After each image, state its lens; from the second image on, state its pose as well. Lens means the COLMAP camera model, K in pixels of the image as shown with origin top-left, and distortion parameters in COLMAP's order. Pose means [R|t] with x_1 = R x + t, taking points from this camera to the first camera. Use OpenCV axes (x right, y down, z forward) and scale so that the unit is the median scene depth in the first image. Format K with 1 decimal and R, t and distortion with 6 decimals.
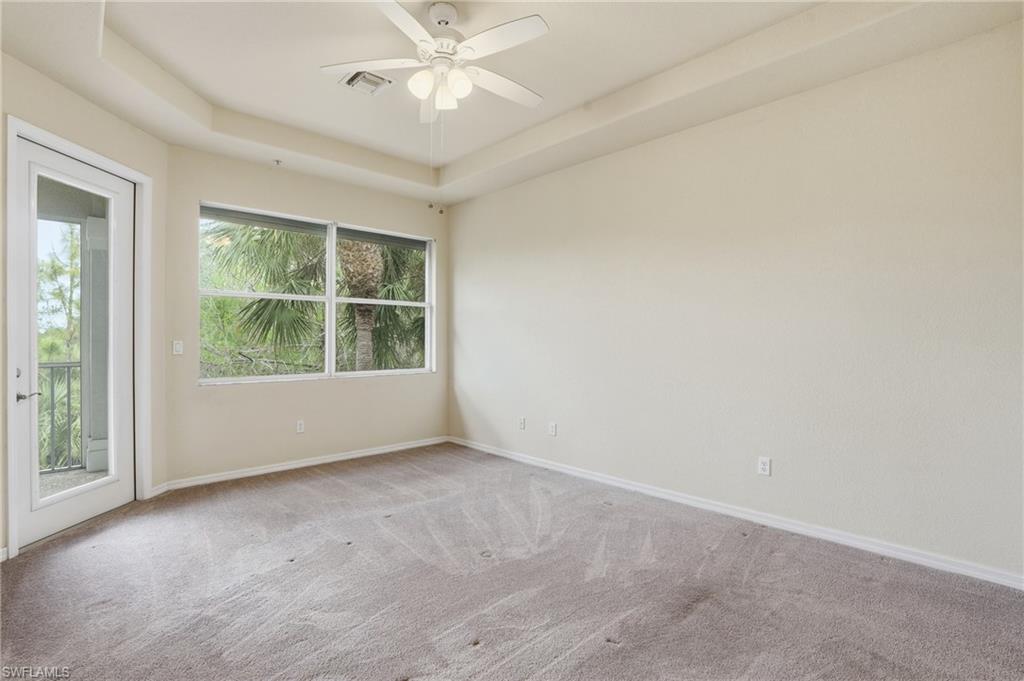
lens RADIAL K [[484.4, 0, 511.2], [0, 484.4, 336.4], [0, 0, 1]] dist [-0.028173, 0.006892]
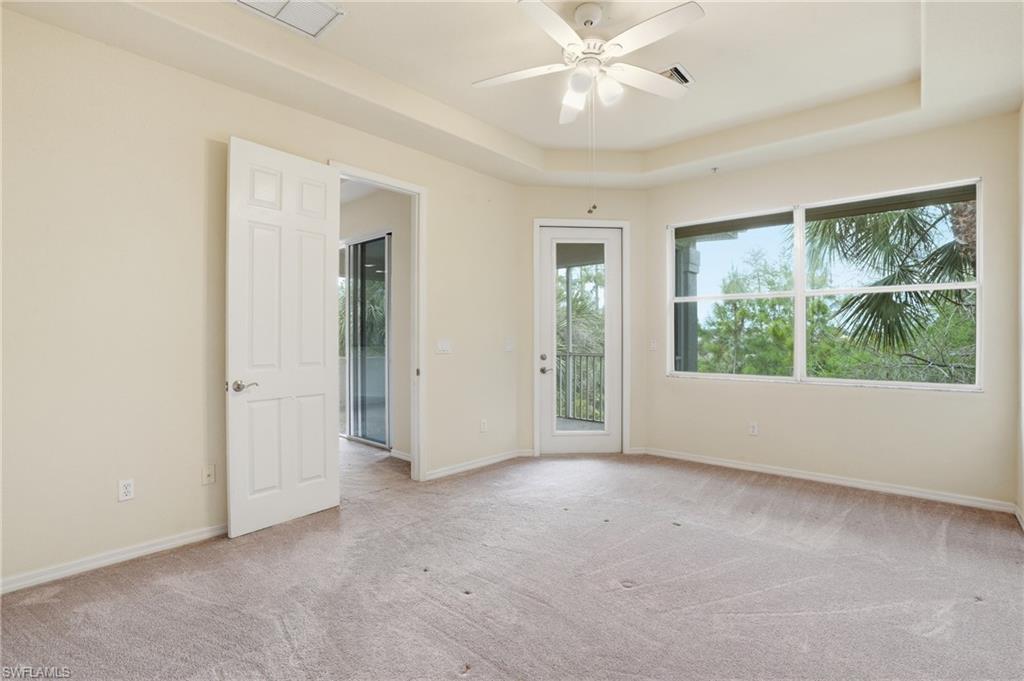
lens RADIAL K [[484.4, 0, 510.3], [0, 484.4, 342.4], [0, 0, 1]] dist [-0.028173, 0.006892]
pose [[0.102575, 0.010273, -0.994672, 0.539065], [0.004511, 0.999932, 0.010793, -0.000516], [0.994715, -0.005594, 0.102522, 0.470048]]
